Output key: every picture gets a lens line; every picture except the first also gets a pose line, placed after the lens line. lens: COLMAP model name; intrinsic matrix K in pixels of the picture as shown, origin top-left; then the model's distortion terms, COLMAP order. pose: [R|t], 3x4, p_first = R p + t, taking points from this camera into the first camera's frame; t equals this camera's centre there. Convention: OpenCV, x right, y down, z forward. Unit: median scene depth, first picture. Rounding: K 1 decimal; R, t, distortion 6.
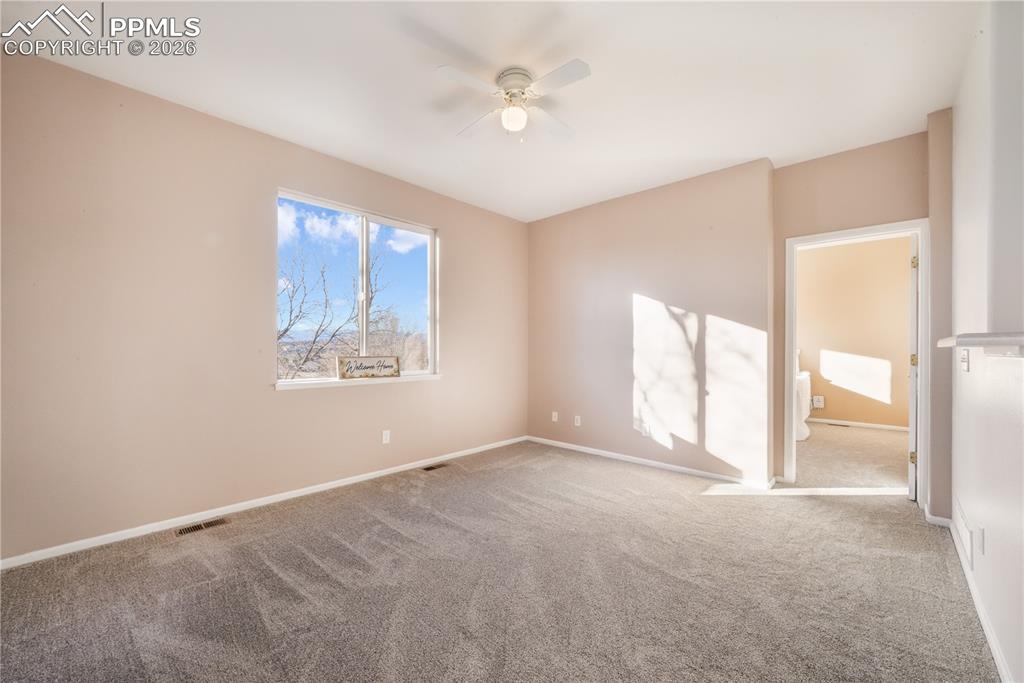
lens RADIAL K [[417.1, 0, 515.2], [0, 417.1, 343.8], [0, 0, 1]] dist [0.001304, 0.000190]
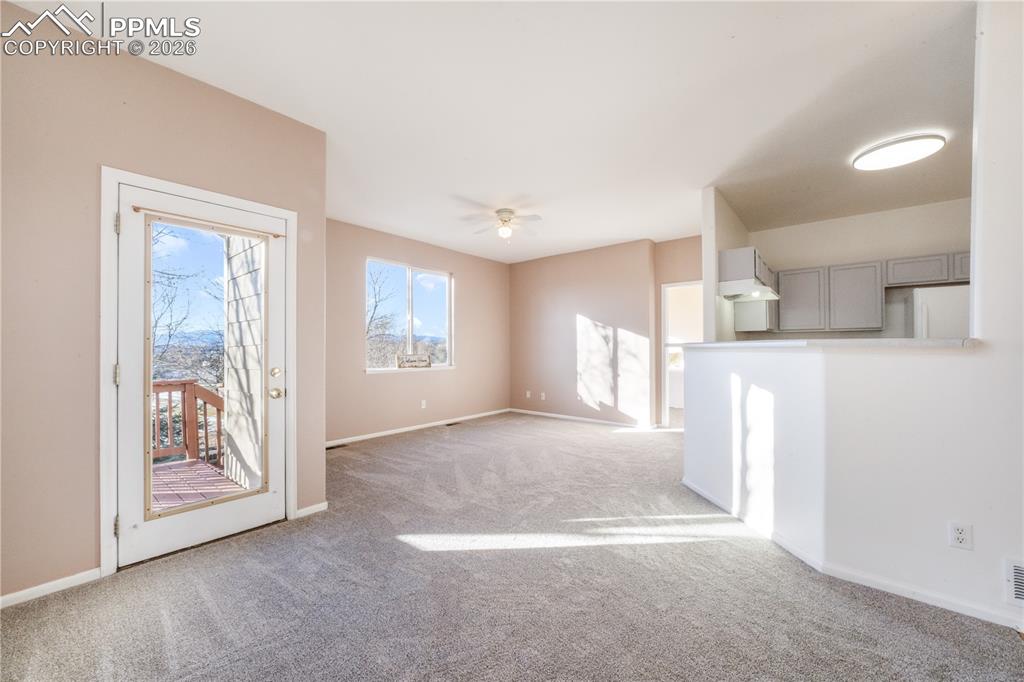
lens RADIAL K [[378.0, 0, 508.7], [0, 378.0, 346.0], [0, 0, 1]] dist [-0.017881, 0.001134]
pose [[0.999279, -0.003917, 0.037777, -0.036731], [0.003744, 0.999982, 0.004636, -0.008983], [-0.037795, -0.004491, 0.999275, -0.510690]]
